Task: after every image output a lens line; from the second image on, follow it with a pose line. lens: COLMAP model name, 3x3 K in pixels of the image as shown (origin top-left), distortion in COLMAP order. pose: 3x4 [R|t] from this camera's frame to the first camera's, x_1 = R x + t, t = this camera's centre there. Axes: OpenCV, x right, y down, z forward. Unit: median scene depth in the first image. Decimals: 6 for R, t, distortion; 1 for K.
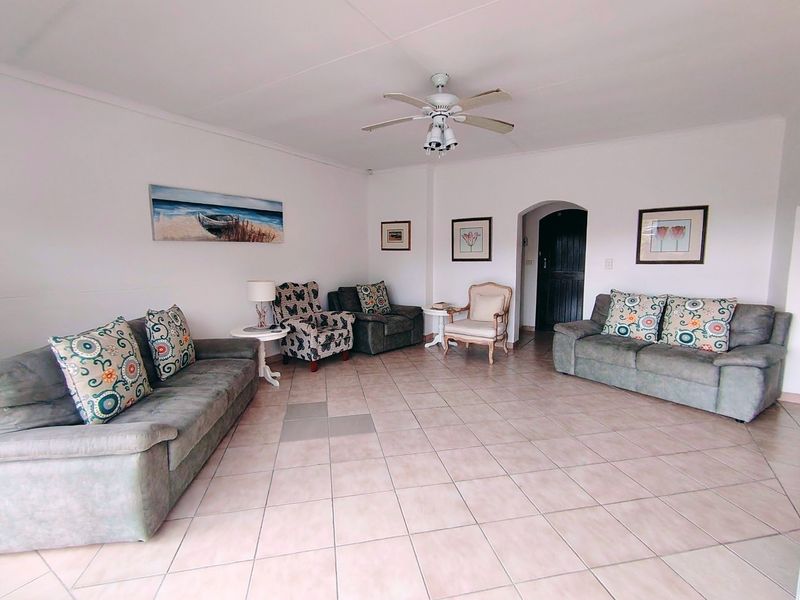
lens RADIAL K [[371.6, 0, 394.1], [0, 371.6, 297.6], [0, 0, 1]] dist [0.002667, -0.000695]
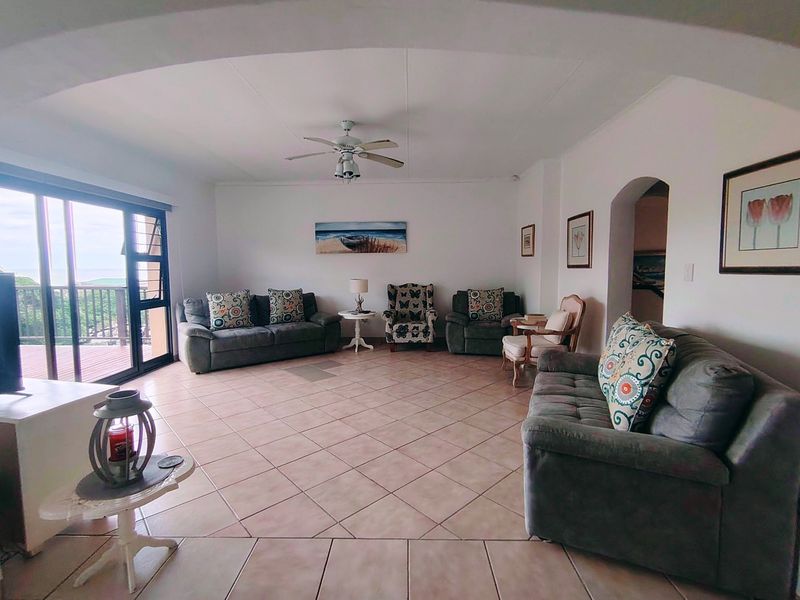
lens RADIAL K [[371.6, 0, 397.0], [0, 371.6, 298.4], [0, 0, 1]] dist [0.002667, -0.000695]
pose [[0.529495, 0.075556, -0.844941, 0.861065], [-0.095535, 0.995000, 0.029106, -0.023867], [0.842916, 0.065310, 0.534066, 0.310703]]
